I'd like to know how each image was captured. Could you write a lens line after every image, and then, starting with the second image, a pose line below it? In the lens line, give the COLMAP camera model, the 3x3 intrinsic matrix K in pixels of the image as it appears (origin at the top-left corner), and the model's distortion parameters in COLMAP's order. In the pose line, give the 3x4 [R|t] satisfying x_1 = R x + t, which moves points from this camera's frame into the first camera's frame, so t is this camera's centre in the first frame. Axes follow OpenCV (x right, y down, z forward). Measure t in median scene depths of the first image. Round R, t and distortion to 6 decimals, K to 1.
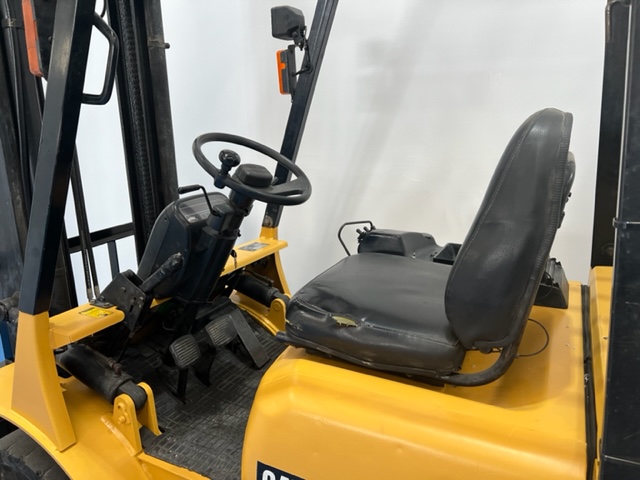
lens RADIAL K [[484.2, 0, 304.0], [0, 484.2, 249.7], [0, 0, 1]] dist [0.032063, -0.030904]
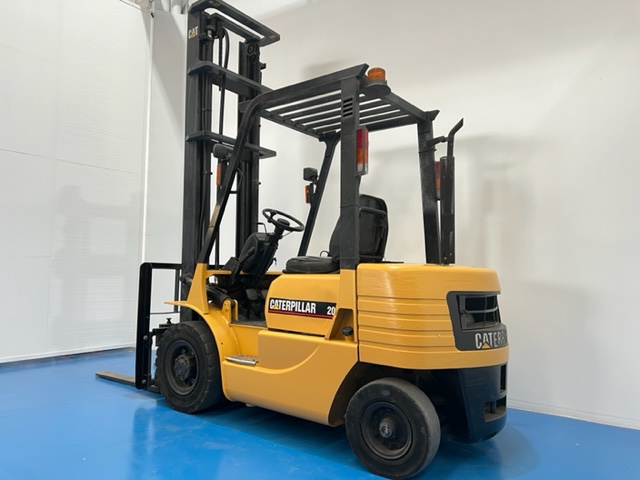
lens RADIAL K [[484.2, 0, 311.8], [0, 484.2, 249.1], [0, 0, 1]] dist [0.032063, -0.030904]
pose [[0.986075, 0.027341, -0.164038, 0.362858], [-0.075535, 0.952408, -0.295321, 0.559752], [0.148157, 0.303599, 0.941211, -1.073010]]
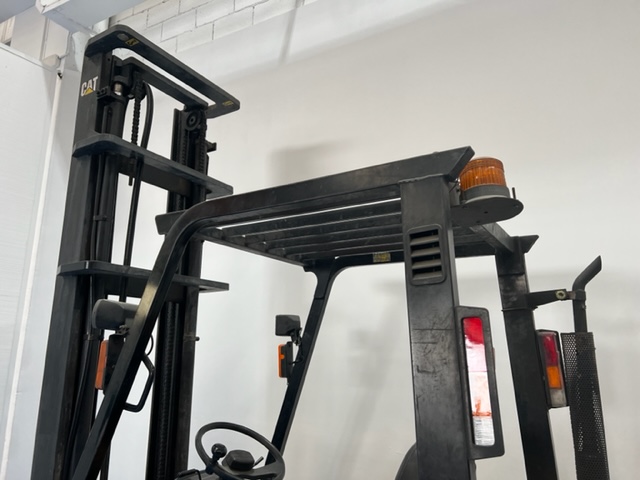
lens RADIAL K [[484.2, 0, 309.6], [0, 484.2, 239.2], [0, 0, 1]] dist [0.032063, -0.030904]
pose [[0.997725, 0.015367, -0.065646, 0.112431], [-0.044405, 0.882442, -0.468322, -0.050607], [0.050732, 0.470171, 0.881116, -0.295673]]
